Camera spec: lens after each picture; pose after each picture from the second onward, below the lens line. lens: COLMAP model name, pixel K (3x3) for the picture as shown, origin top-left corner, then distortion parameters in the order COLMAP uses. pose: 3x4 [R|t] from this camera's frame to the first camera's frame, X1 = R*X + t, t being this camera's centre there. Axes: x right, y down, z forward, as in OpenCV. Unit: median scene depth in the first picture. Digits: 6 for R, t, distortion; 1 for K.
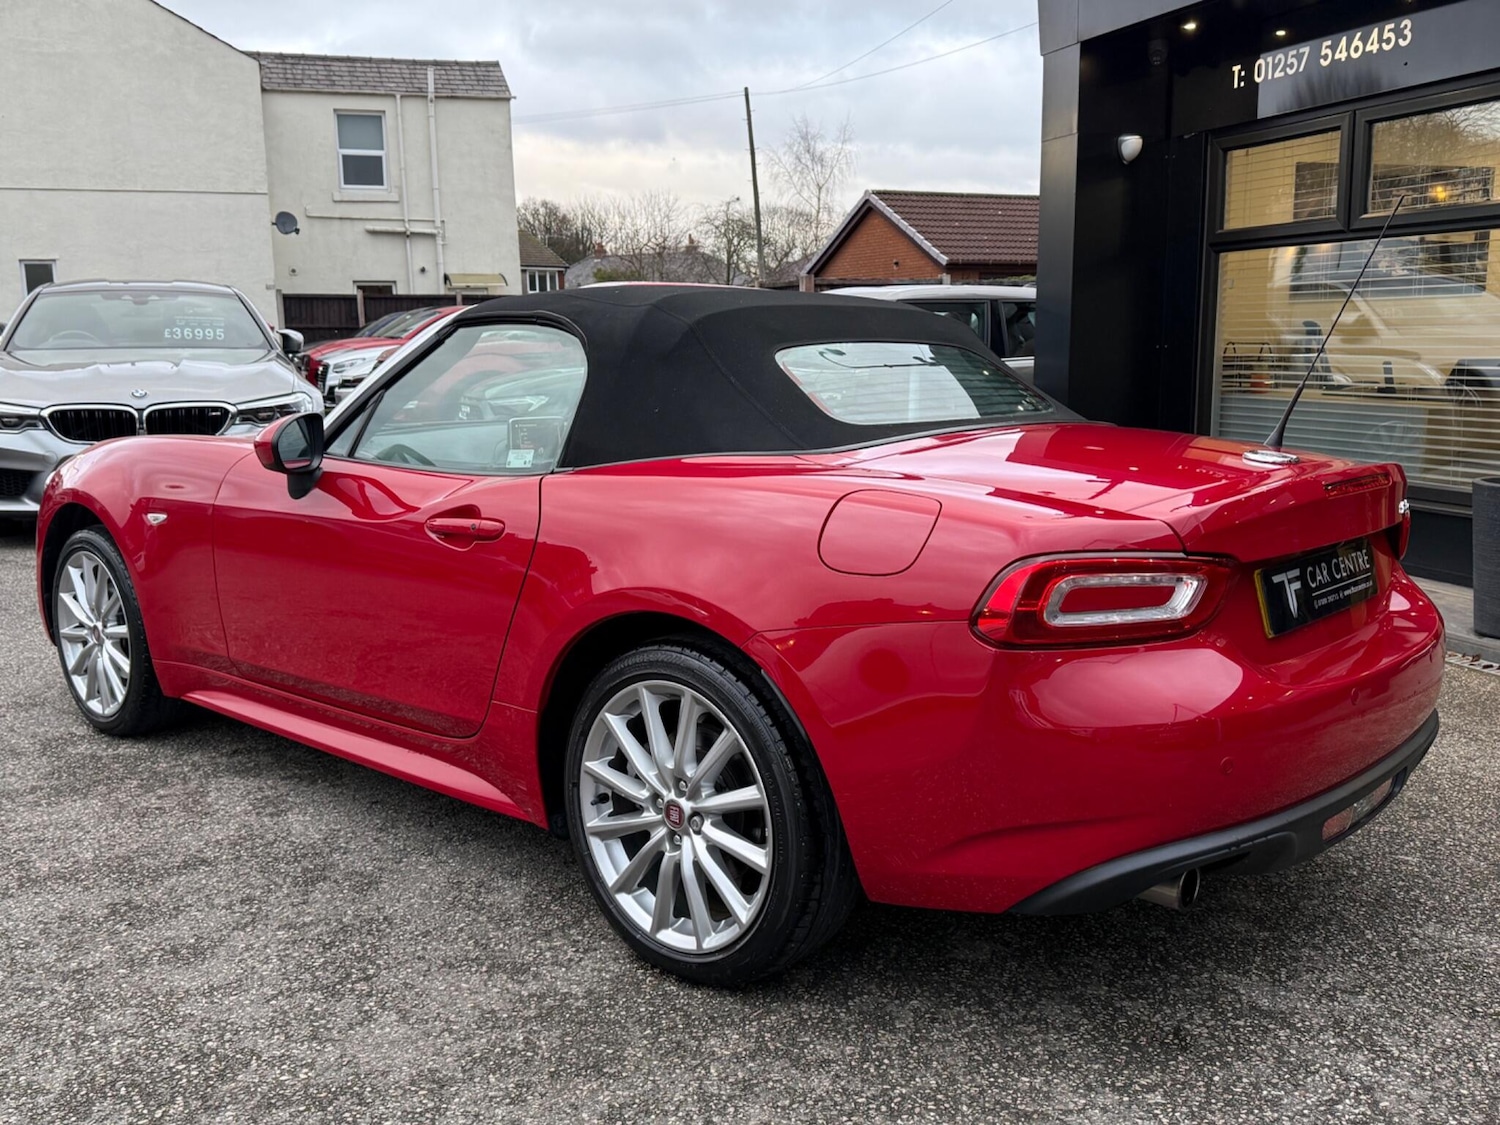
lens RADIAL K [[1345.9, 0, 754.9], [0, 1345.9, 562.9], [0, 0, 1]] dist [0.144835, -0.275411]
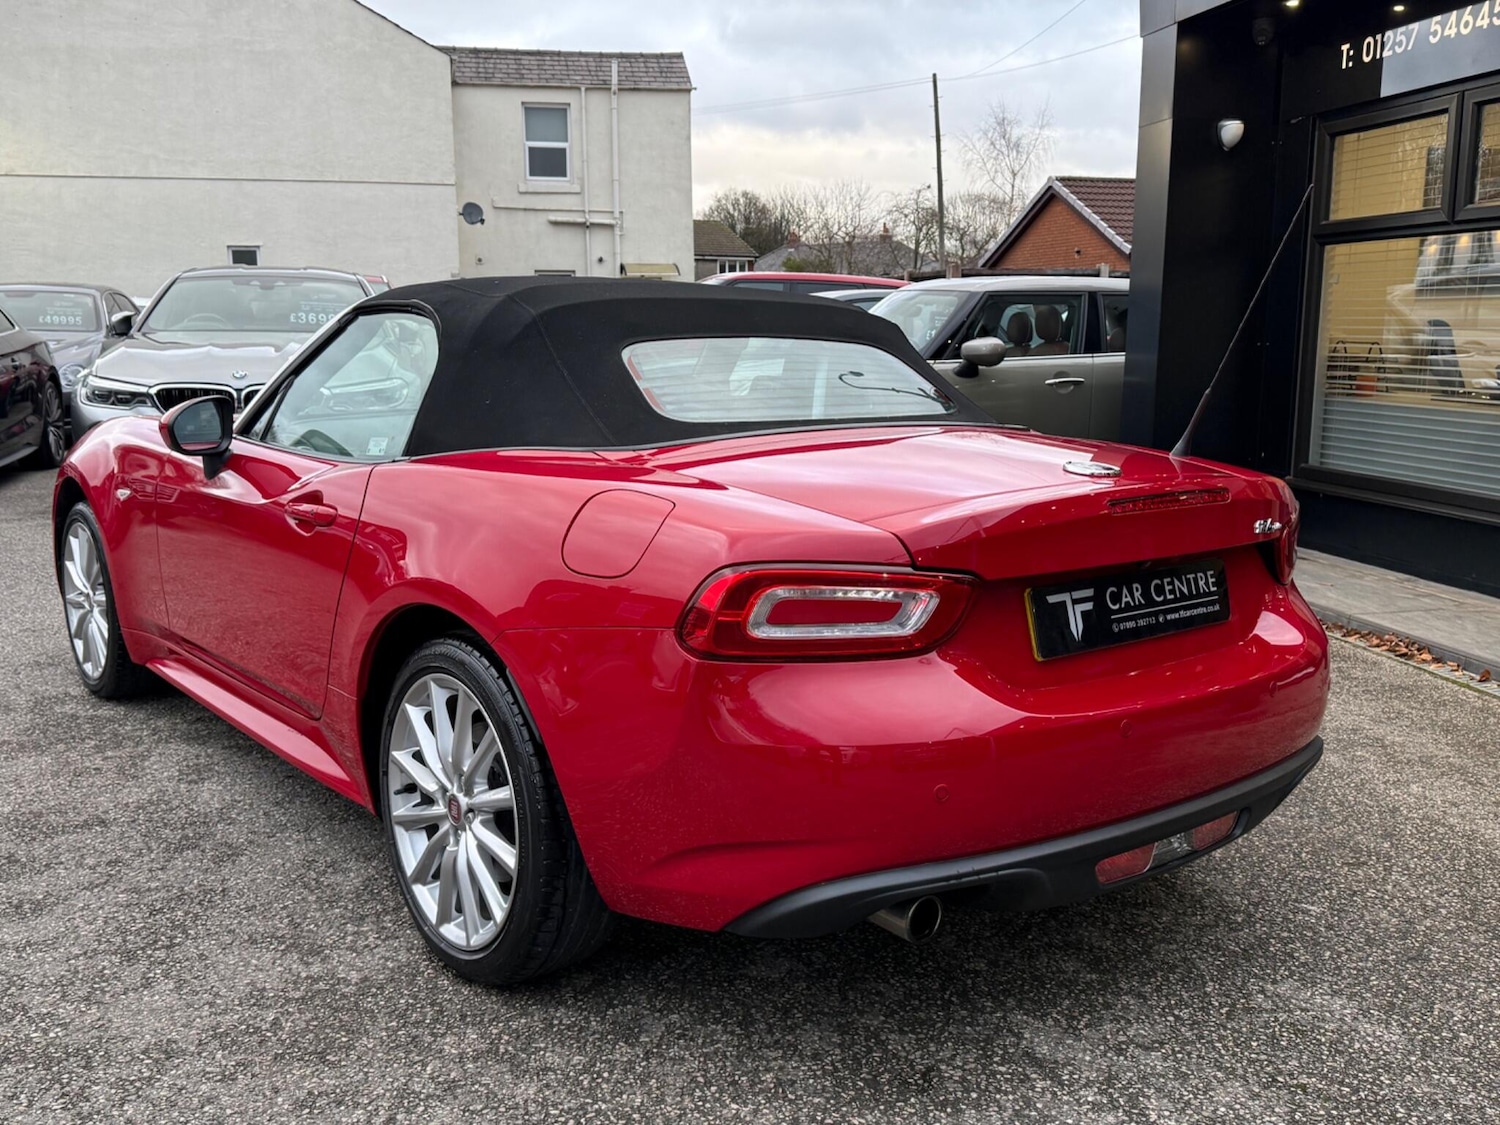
lens RADIAL K [[1341.5, 0, 740.6], [0, 1341.5, 559.0], [0, 0, 1]] dist [0.212267, -0.460453]
pose [[0.987815, 0.039373, -0.150571, 0.177671], [-0.038671, 0.999223, 0.007592, -0.008239], [0.150753, -0.001676, 0.988570, 0.024956]]
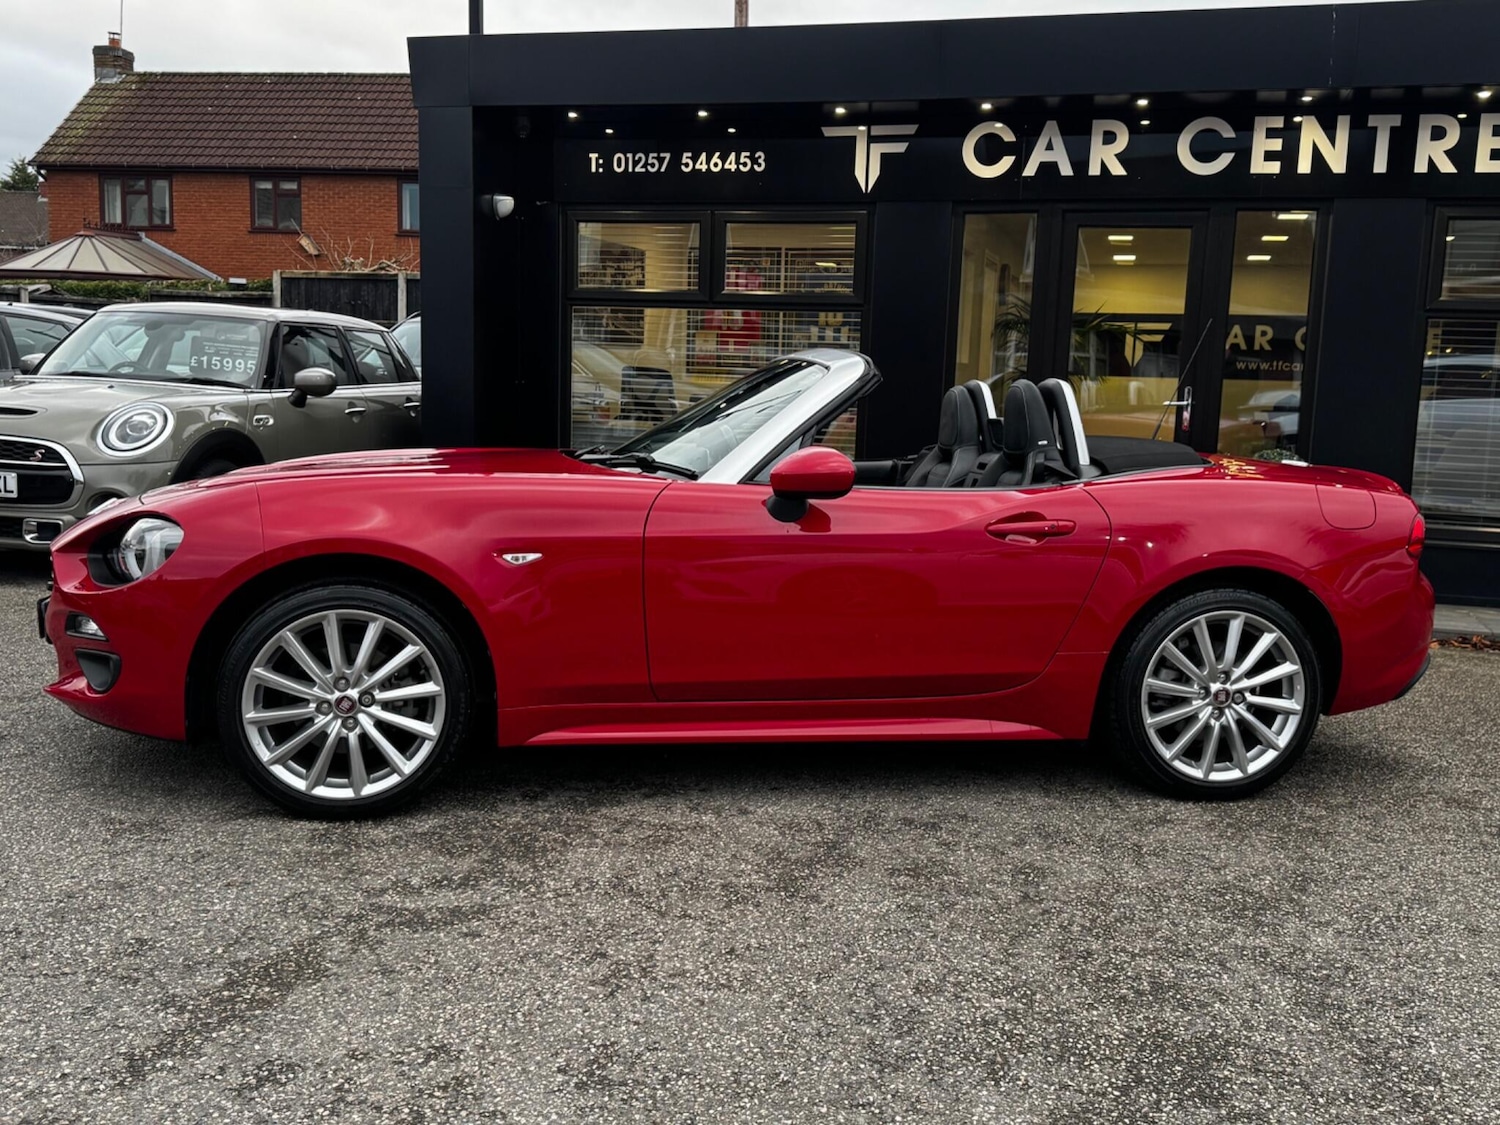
lens RADIAL K [[1383.6, 0, 756.0], [0, 1383.6, 566.3], [0, 0, 1]] dist [0.209331, -0.458233]
pose [[0.610345, -0.078134, 0.788273, -1.020594], [0.090173, 0.995508, 0.028855, -0.037585], [-0.786986, 0.053469, 0.614649, 0.248296]]
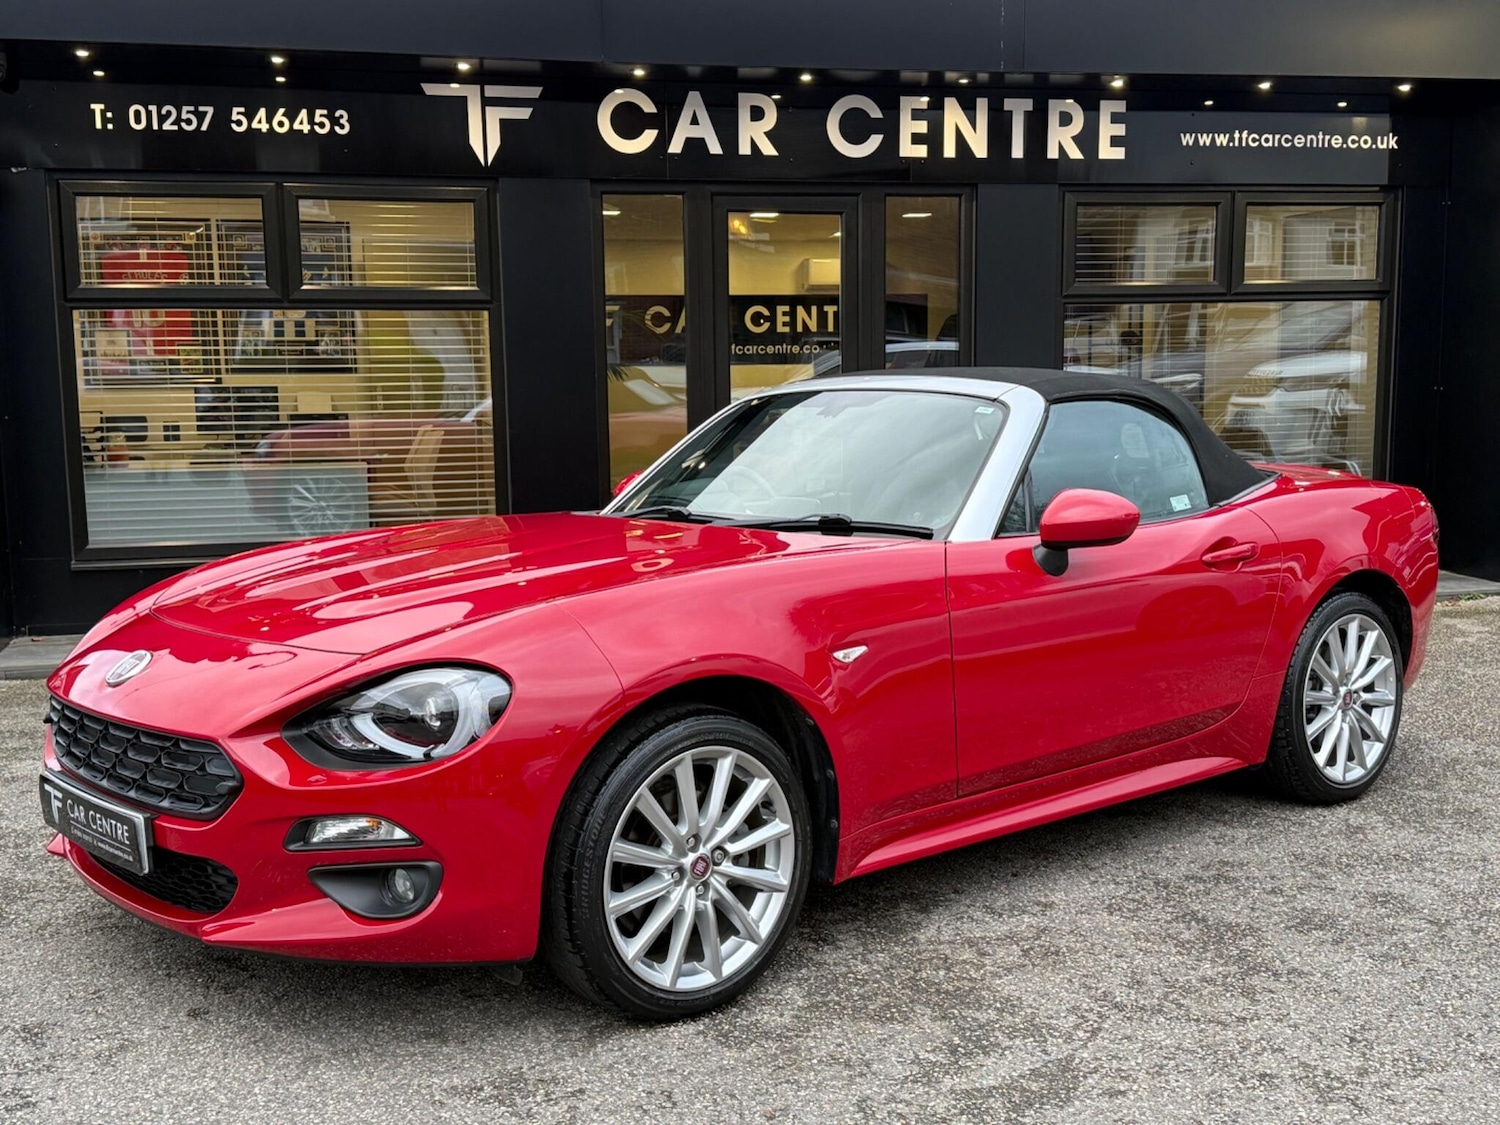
lens RADIAL K [[1657.5, 0, 757.0], [0, 1657.5, 582.2], [0, 0, 1]] dist [0.229610, -0.501233]
pose [[0.127363, -0.124104, 0.984061, -1.288077], [0.174729, 0.979432, 0.100905, -0.168126], [-0.976344, 0.159093, 0.146428, 0.833457]]
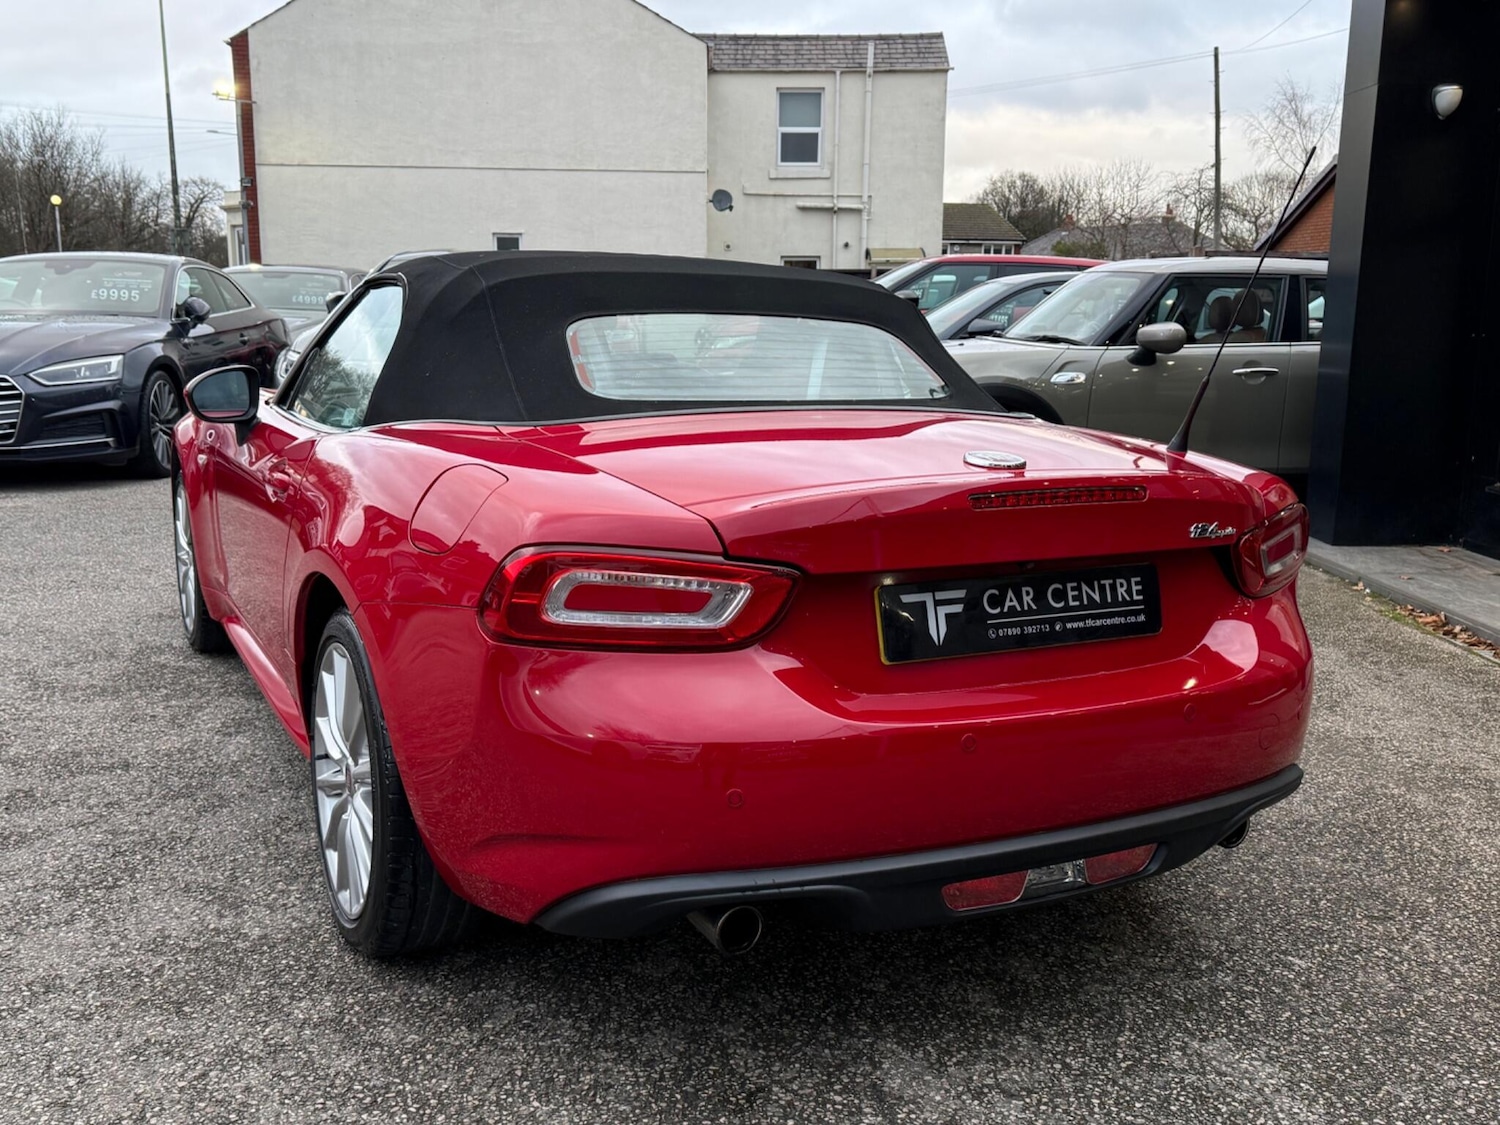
lens RADIAL K [[1341.5, 0, 740.6], [0, 1341.5, 559.0], [0, 0, 1]] dist [0.212267, -0.460453]
pose [[0.938272, 0.085245, -0.335230, 0.326831], [-0.080237, 0.996360, 0.028788, -0.016869], [0.336464, -0.000113, 0.941696, 0.088381]]
